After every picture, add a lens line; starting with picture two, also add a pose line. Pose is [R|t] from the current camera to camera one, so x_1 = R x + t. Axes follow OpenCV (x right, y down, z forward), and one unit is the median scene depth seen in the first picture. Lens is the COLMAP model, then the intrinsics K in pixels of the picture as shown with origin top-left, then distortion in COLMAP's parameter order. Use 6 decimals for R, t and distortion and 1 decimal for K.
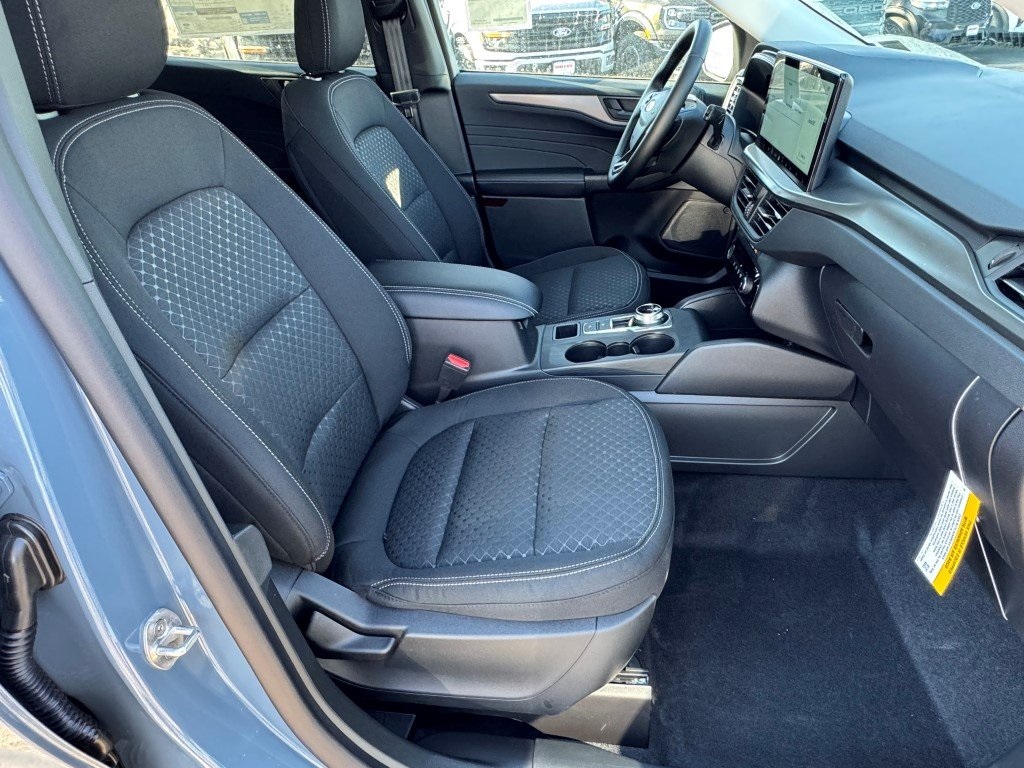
lens RADIAL K [[634.7, 0, 511.4], [0, 634.7, 421.9], [0, 0, 1]] dist [-0.003156, -0.001237]
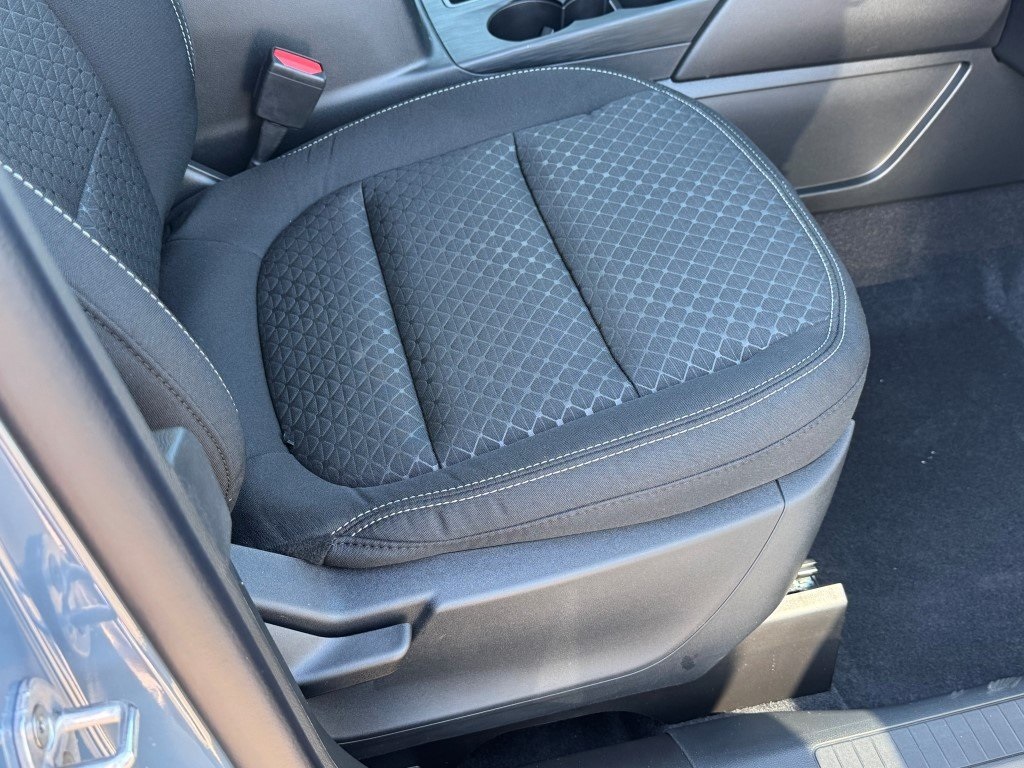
lens RADIAL K [[1071.7, 0, 511.5], [0, 1071.7, 415.7], [0, 0, 1]] dist [0.102040, -0.033327]
pose [[0.923925, -0.214750, 0.316616, -0.284998], [0.162930, 0.969661, 0.182238, 0.043393], [-0.346146, -0.116788, 0.930883, 0.193036]]
